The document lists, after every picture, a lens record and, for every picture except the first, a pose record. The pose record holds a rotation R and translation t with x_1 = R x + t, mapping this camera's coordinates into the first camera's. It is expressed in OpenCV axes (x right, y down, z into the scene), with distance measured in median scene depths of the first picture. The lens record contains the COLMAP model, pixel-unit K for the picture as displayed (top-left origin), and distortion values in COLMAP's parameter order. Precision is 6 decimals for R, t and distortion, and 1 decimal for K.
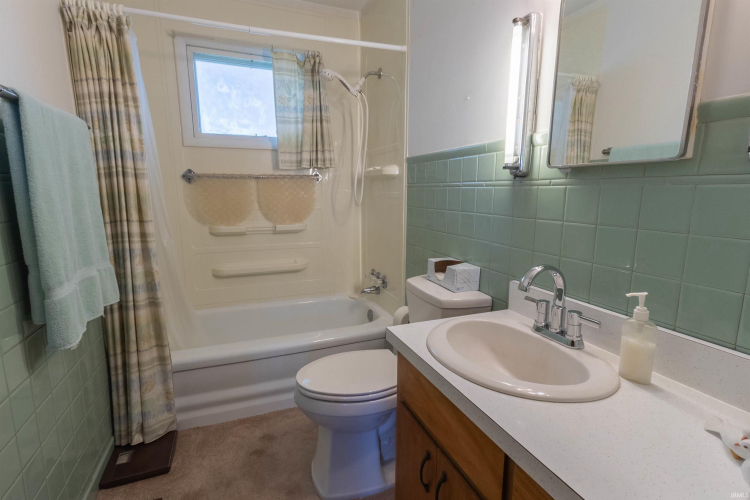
lens RADIAL K [[357.8, 0, 370.7], [0, 357.8, 248.9], [0, 0, 1]] dist [0.038281, -0.011003]
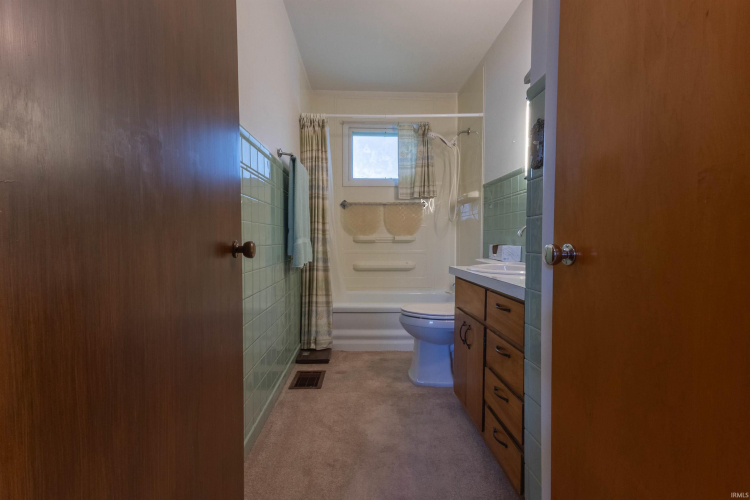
lens RADIAL K [[346.0, 0, 374.4], [0, 346.0, 251.1], [0, 0, 1]] dist [0.039466, -0.011816]
pose [[0.947192, 0.012901, -0.320408, 0.142137], [-0.054599, 0.991089, -0.121501, 0.217505], [0.315985, 0.132578, 0.939455, -0.445629]]
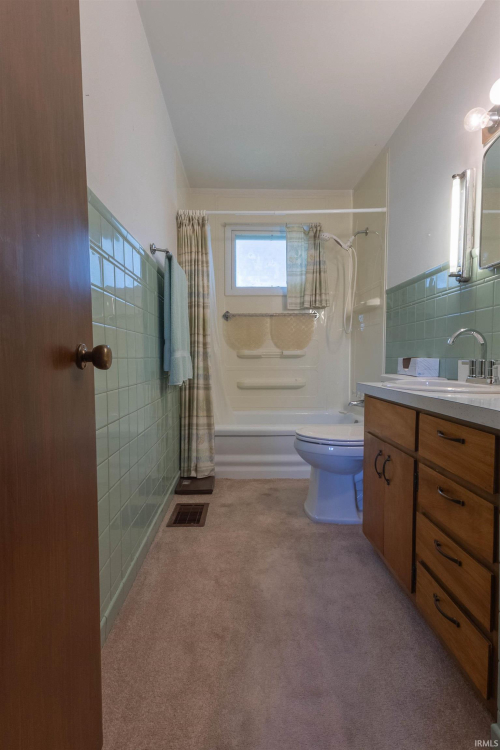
lens RADIAL K [[346.0, 0, 250.0], [0, 346.0, 375.0], [0, 0, 1]] dist [0.039466, -0.011816]
pose [[0.944033, 0.012780, -0.329603, 0.057789], [-0.050311, 0.993136, -0.105592, 0.210009], [0.325991, 0.116265, 0.938196, -0.298405]]
